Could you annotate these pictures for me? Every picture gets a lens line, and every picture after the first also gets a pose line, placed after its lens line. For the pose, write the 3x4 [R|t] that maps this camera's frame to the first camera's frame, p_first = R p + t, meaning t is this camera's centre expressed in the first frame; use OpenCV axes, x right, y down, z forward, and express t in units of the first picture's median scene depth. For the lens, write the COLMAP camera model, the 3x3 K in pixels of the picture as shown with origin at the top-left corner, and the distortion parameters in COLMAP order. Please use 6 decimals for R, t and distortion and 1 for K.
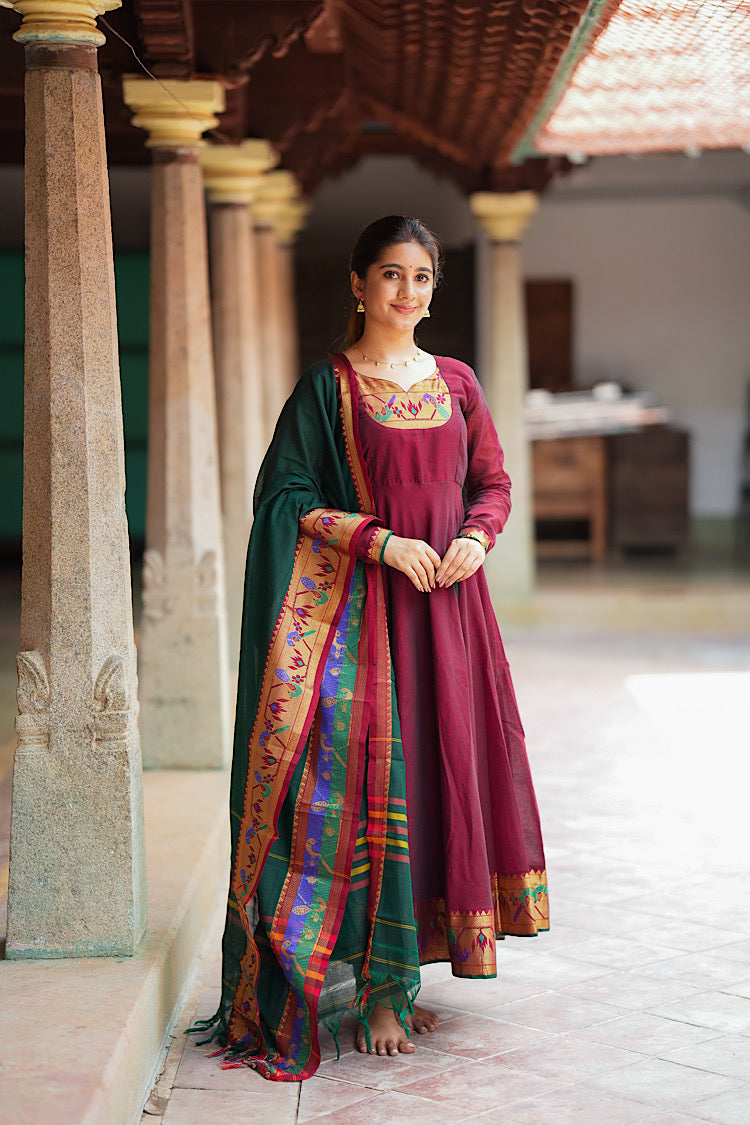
lens RADIAL K [[2675.6, 0, 382.5], [0, 2675.6, 566.4], [0, 0, 1]] dist [0.788260, 0.000000]
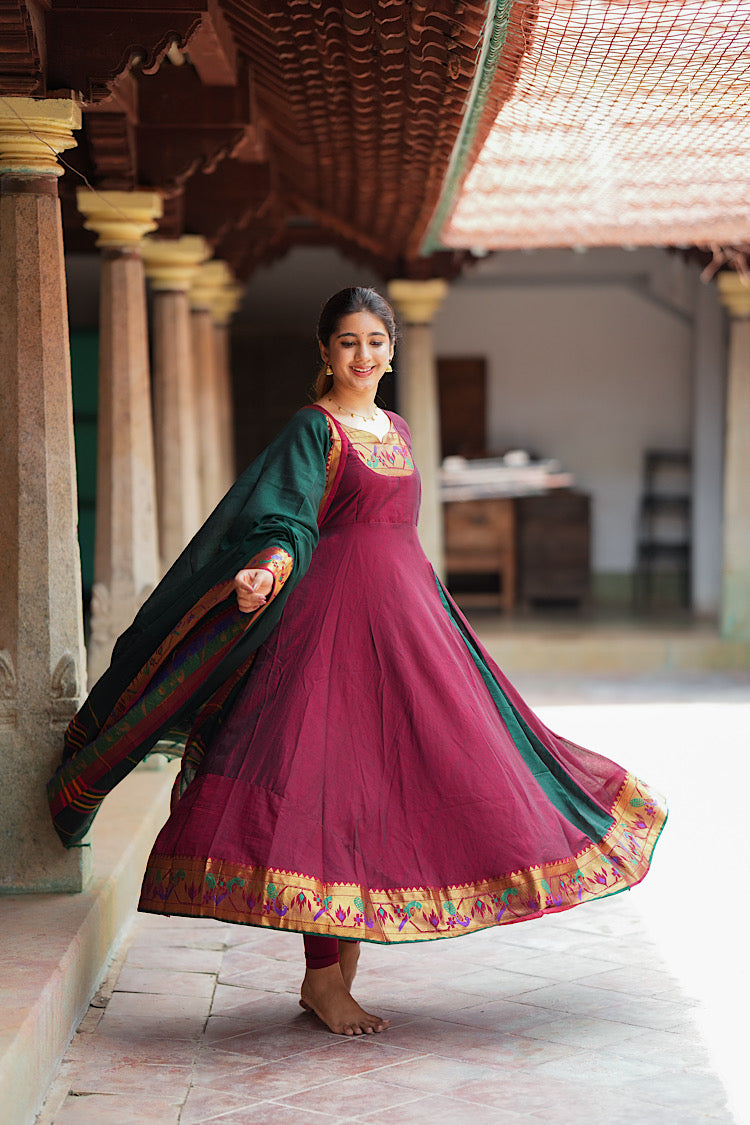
lens RADIAL K [[2675.6, 0, 374.0], [0, 2675.6, 571.3], [0, 0, 1]] dist [0.788260, 0.000000]
pose [[0.999885, 0.001615, 0.015099, 0.017451], [-0.001228, 0.999672, -0.025579, 0.019160], [-0.015135, 0.025558, 0.999559, -0.190436]]
